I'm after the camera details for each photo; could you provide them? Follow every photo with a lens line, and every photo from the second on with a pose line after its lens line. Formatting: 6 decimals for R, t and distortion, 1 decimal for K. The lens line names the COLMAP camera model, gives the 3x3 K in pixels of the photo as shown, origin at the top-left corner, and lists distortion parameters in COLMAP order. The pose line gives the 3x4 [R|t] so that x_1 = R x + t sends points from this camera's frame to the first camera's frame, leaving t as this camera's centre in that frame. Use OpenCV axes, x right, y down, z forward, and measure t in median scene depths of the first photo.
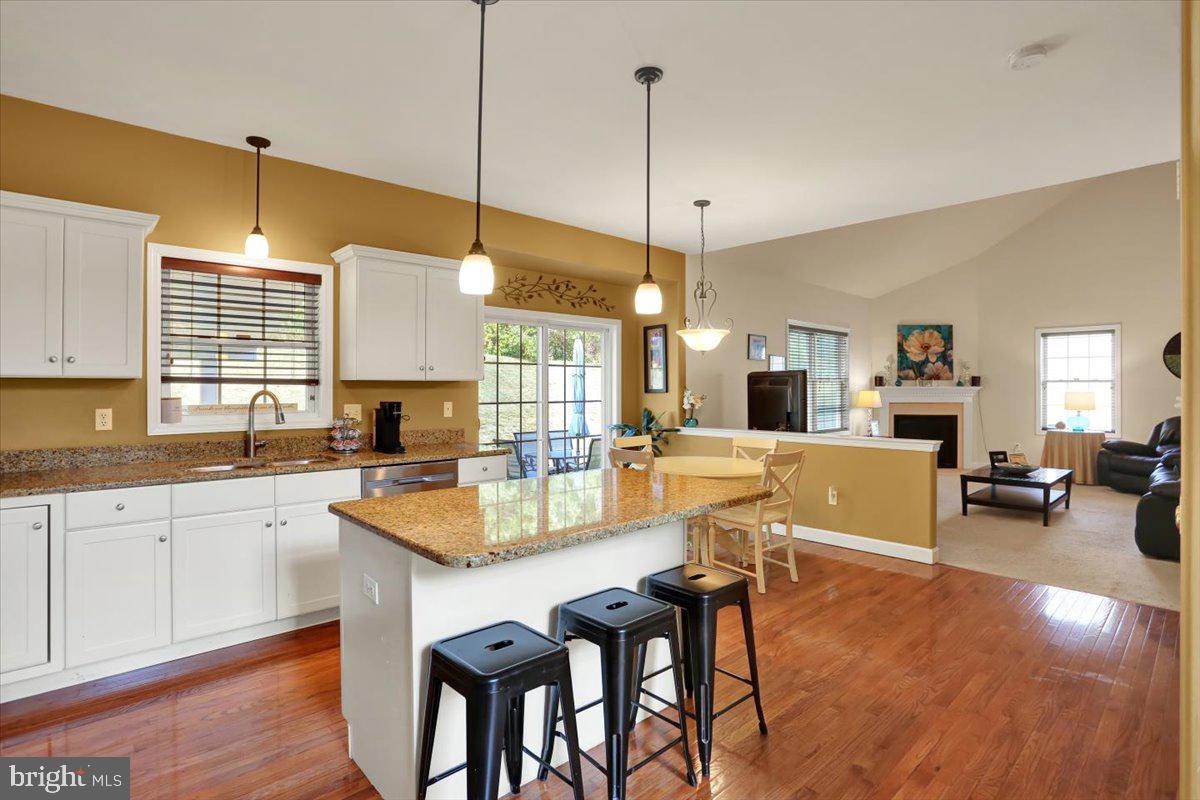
lens RADIAL K [[592.1, 0, 598.2], [0, 592.1, 387.7], [0, 0, 1]] dist [-0.069550, 0.029539]
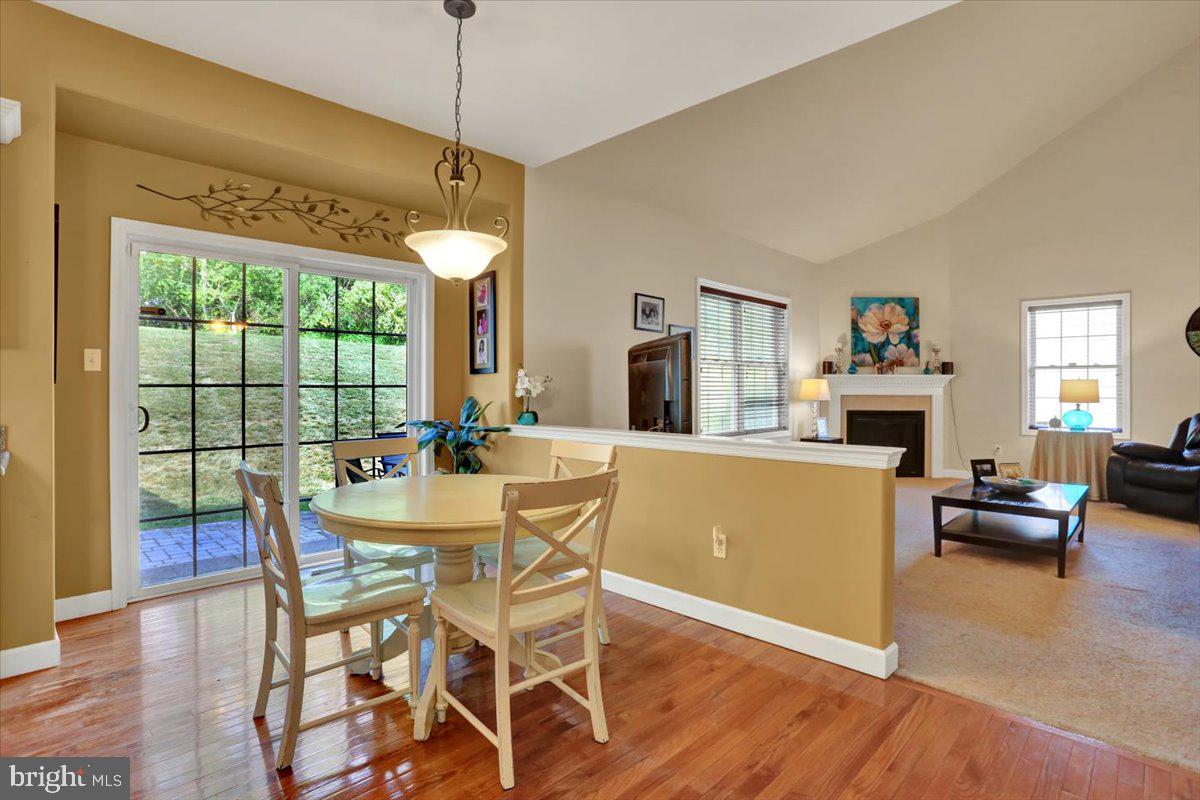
lens RADIAL K [[592.1, 0, 598.2], [0, 592.1, 387.7], [0, 0, 1]] dist [-0.069550, 0.029539]
pose [[0.998893, 0.000935, 0.047030, 0.170842], [-0.000933, 1.000000, -0.000071, 0.020935], [-0.047031, 0.000027, 0.998893, 0.284288]]
